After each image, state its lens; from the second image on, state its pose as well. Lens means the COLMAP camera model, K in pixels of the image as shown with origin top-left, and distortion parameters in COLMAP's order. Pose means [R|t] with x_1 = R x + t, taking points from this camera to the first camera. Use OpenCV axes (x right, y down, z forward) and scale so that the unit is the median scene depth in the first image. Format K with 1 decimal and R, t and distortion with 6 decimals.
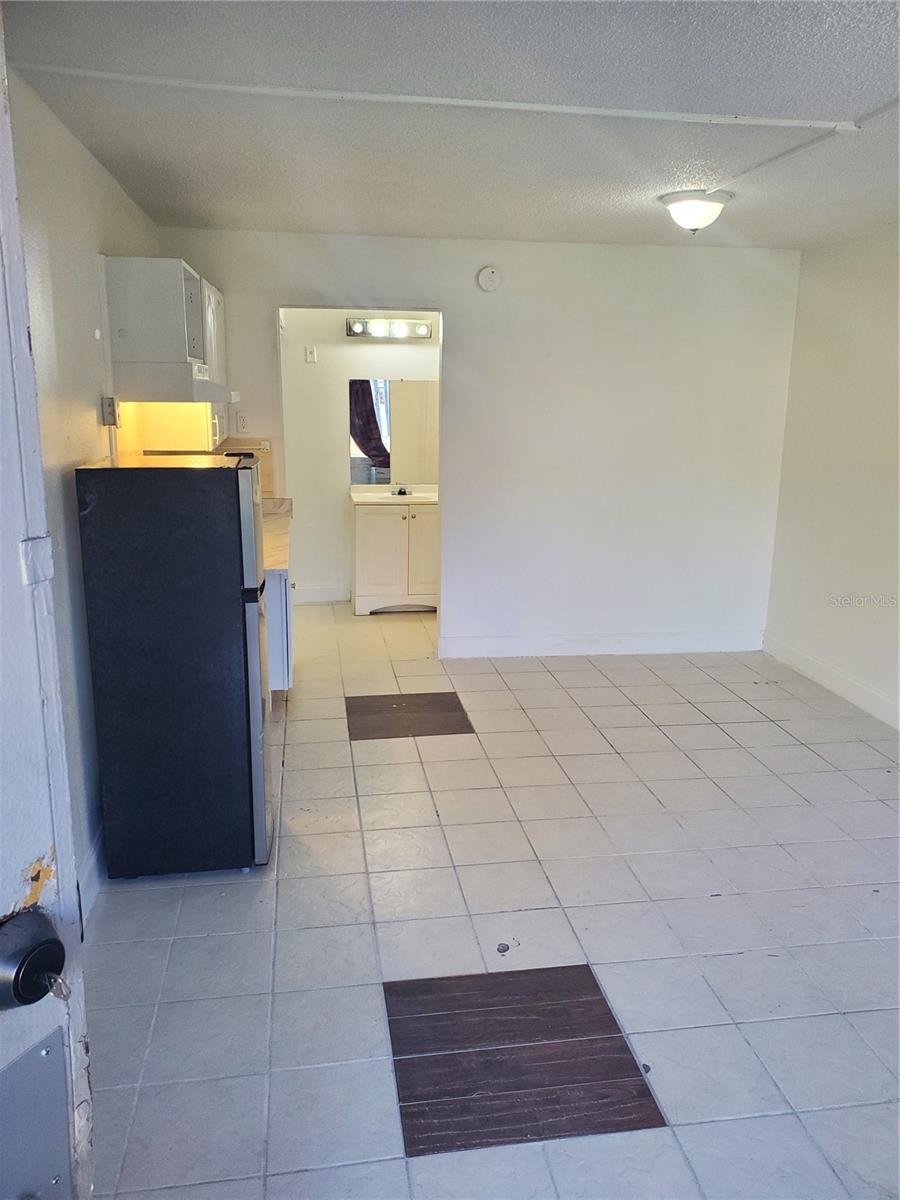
lens RADIAL K [[911.6, 0, 448.4], [0, 911.6, 597.6], [0, 0, 1]] dist [0.002438, -0.000299]
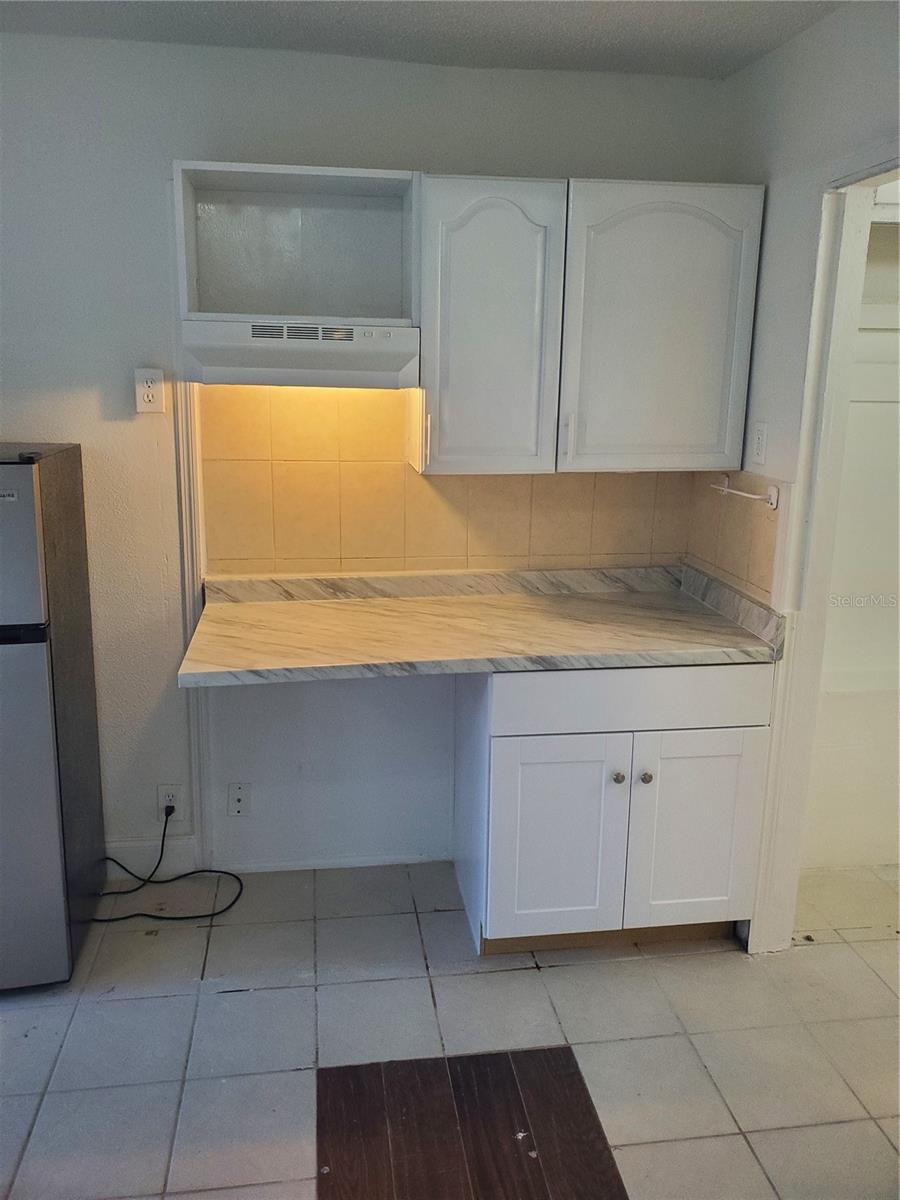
lens RADIAL K [[953.7, 0, 449.8], [0, 953.7, 566.8], [0, 0, 1]] dist [-0.014648, -0.005763]
pose [[-0.013694, 0.202498, -0.979187, 0.310292], [-0.246090, 0.948475, 0.199588, -0.202501], [0.969150, 0.243702, 0.036844, 0.890516]]
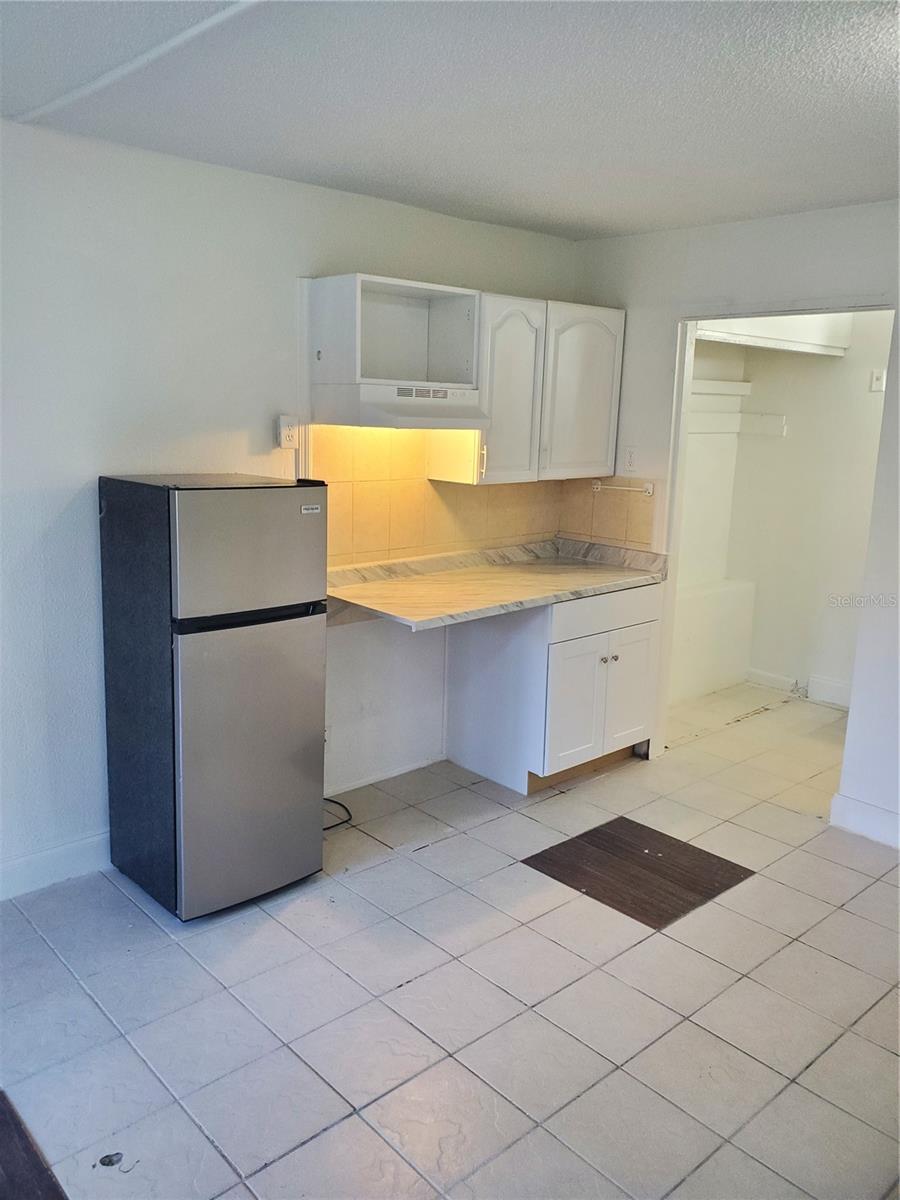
lens RADIAL K [[933.4, 0, 445.9], [0, 933.4, 569.2], [0, 0, 1]] dist [0.007940, 0.000625]
pose [[0.548311, 0.149770, -0.822754, 0.432668], [-0.212651, 0.976464, 0.036033, -0.092639], [0.808786, 0.155202, 0.567255, 0.412075]]
